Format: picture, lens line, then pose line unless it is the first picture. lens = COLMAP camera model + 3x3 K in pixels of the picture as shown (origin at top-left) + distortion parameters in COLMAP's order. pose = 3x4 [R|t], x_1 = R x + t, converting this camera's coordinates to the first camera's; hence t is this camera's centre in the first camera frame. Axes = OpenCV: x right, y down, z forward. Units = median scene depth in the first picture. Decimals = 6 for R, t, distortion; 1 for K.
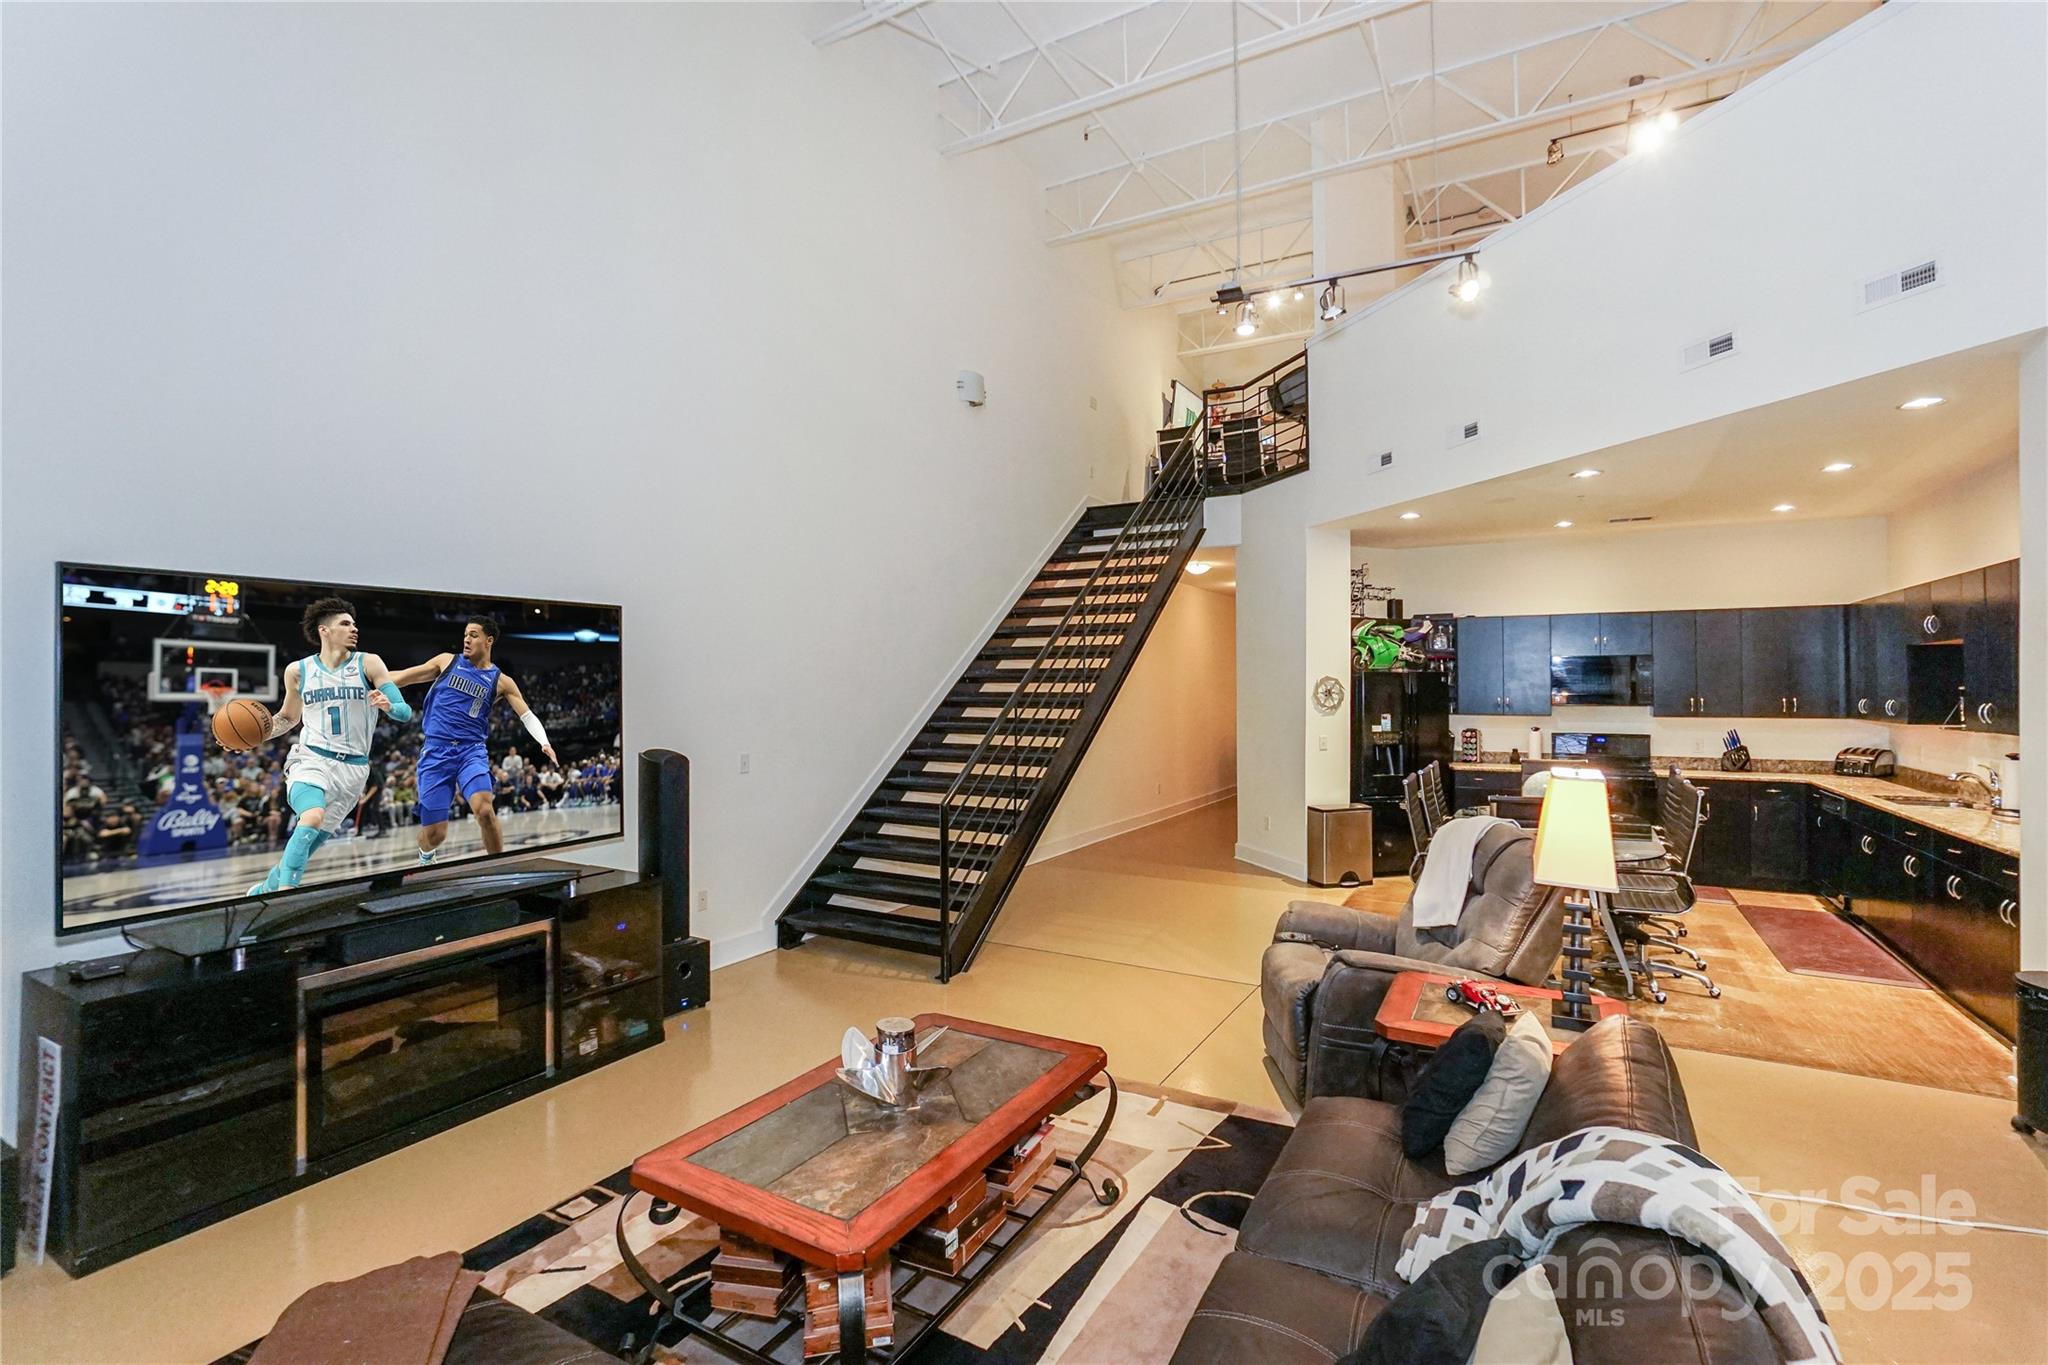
lens RADIAL K [[907.0, 0, 1024.6], [0, 907.0, 678.2], [0, 0, 1]] dist [-0.019607, 0.000620]
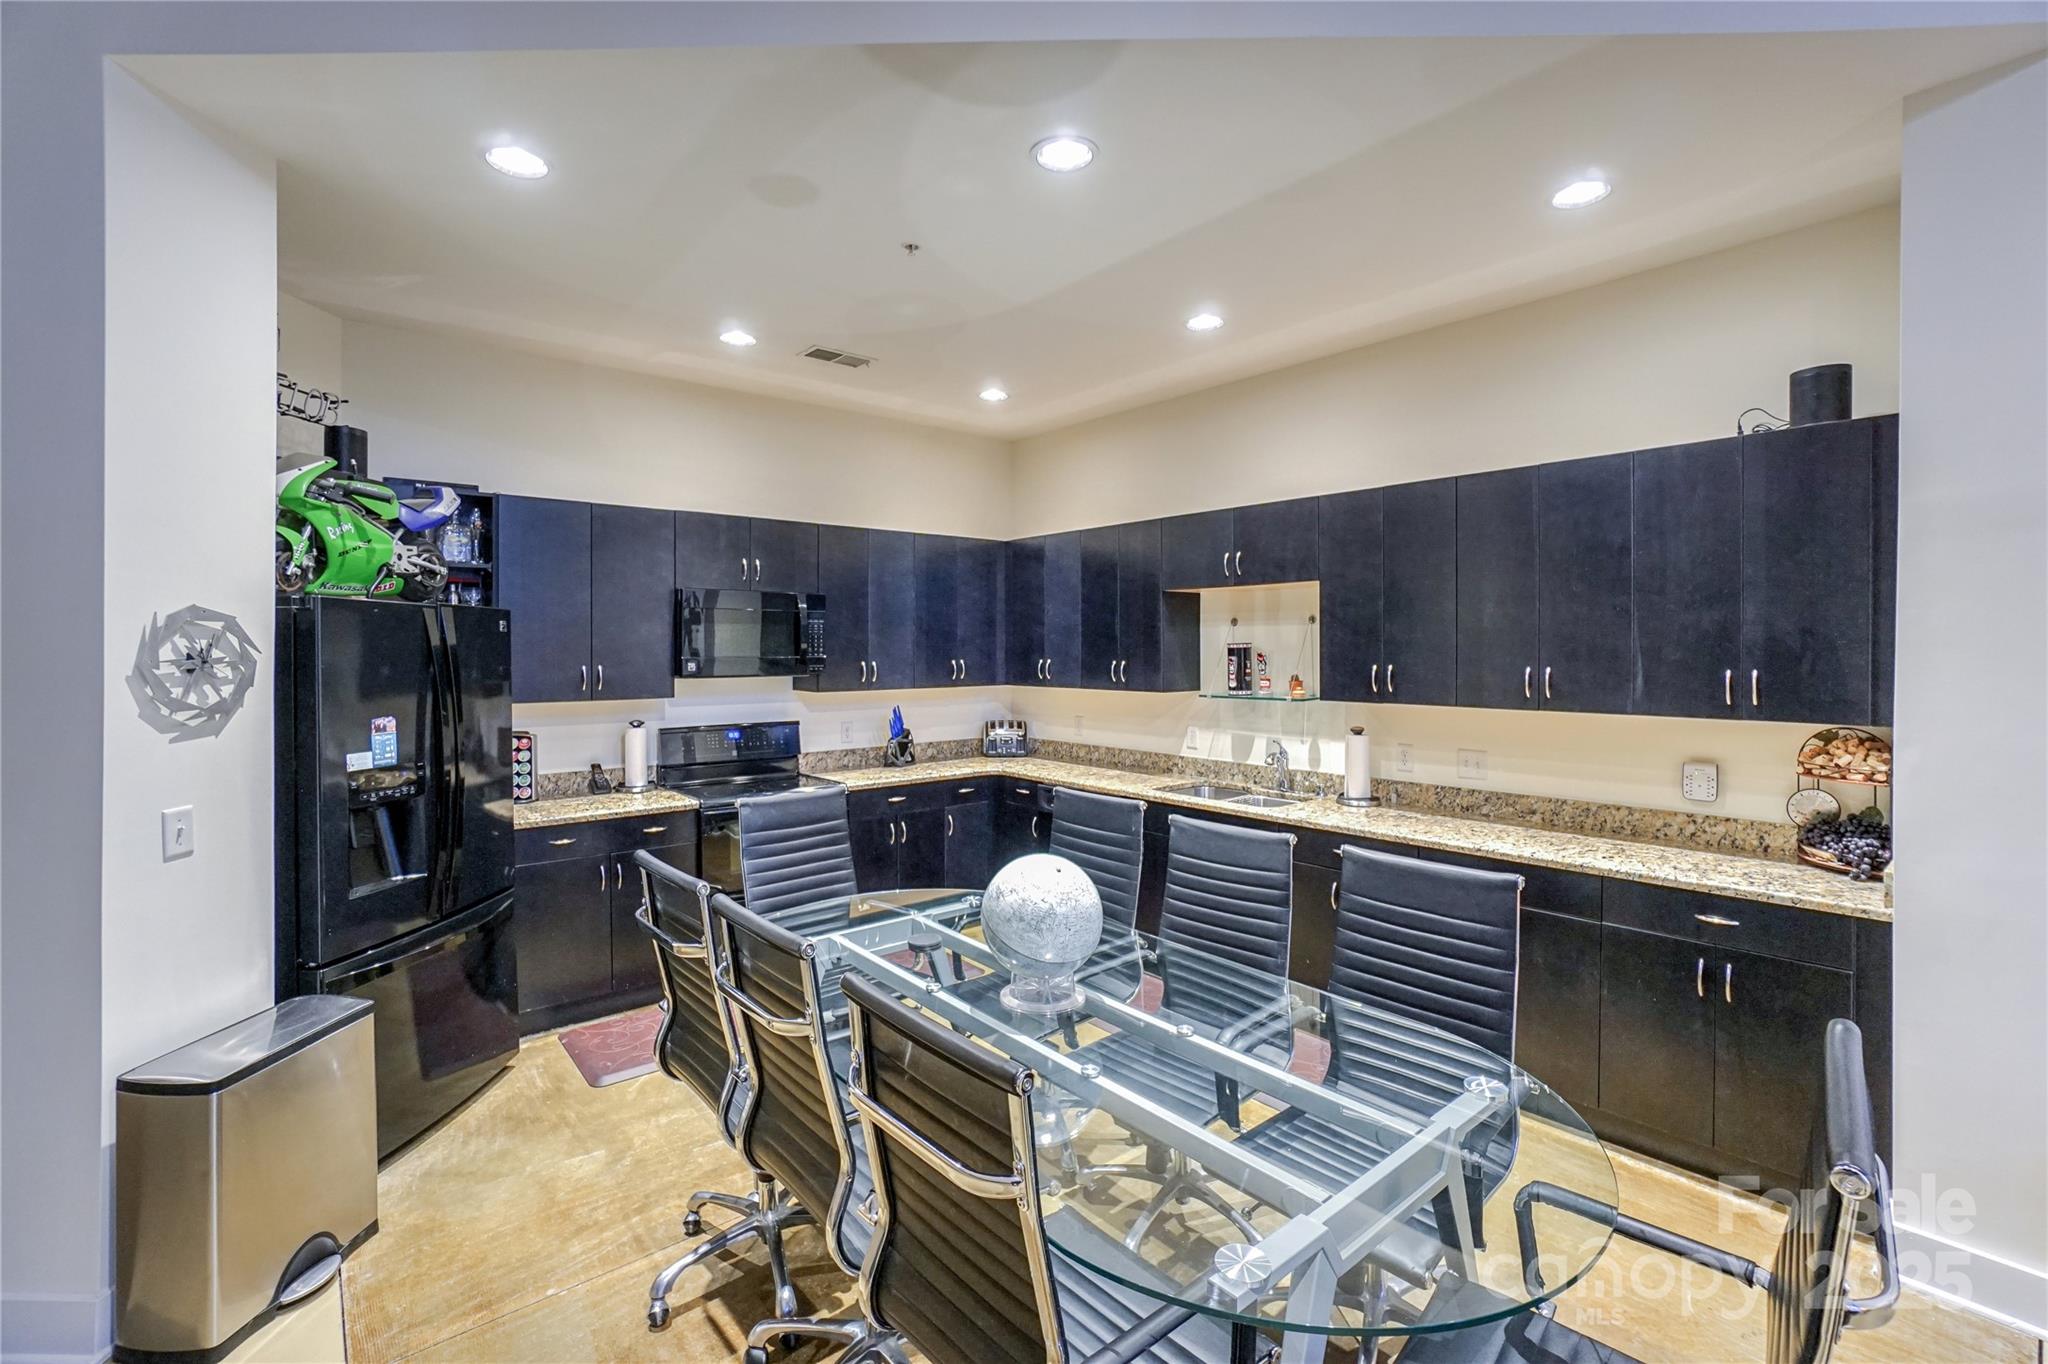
lens RADIAL K [[908.0, 0, 1021.9], [0, 908.0, 660.8], [0, 0, 1]] dist [-0.000362, 0.000067]
pose [[0.359789, -0.012946, 0.932944, 0.294991], [-0.009537, 0.999800, 0.017551, 0.015384], [-0.932985, -0.015213, 0.359594, 1.223909]]
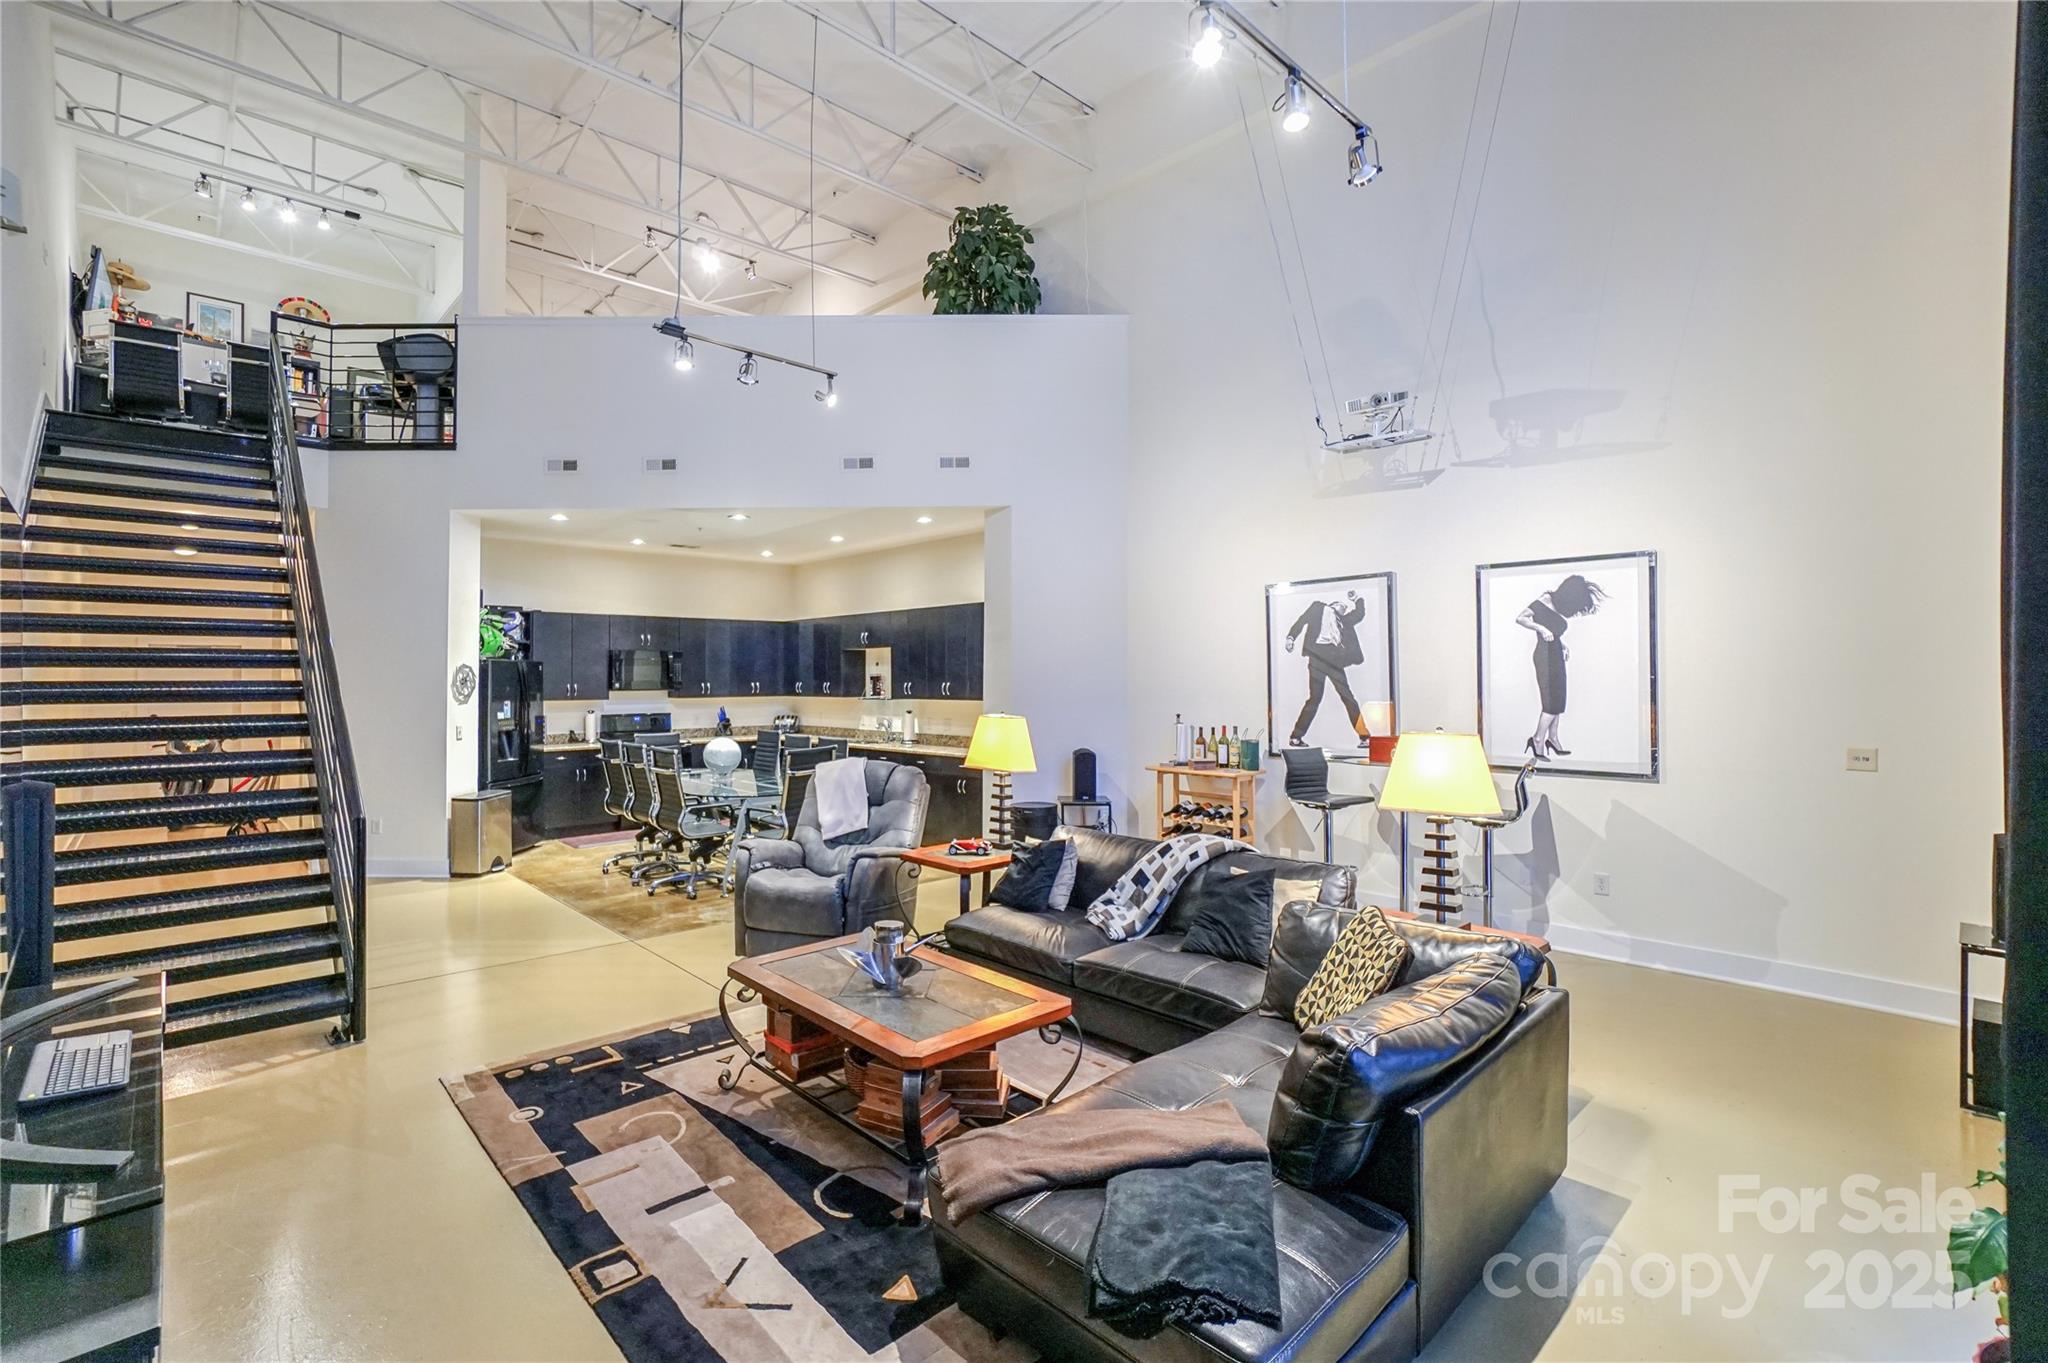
lens RADIAL K [[920.4, 0, 994.6], [0, 920.4, 676.6], [0, 0, 1]] dist [0.000061, -0.000109]
pose [[0.323040, 0.001822, 0.946383, -0.811634], [-0.007482, 0.999972, 0.000628, 0.012947], [-0.946356, -0.007283, 0.323045, 0.255050]]
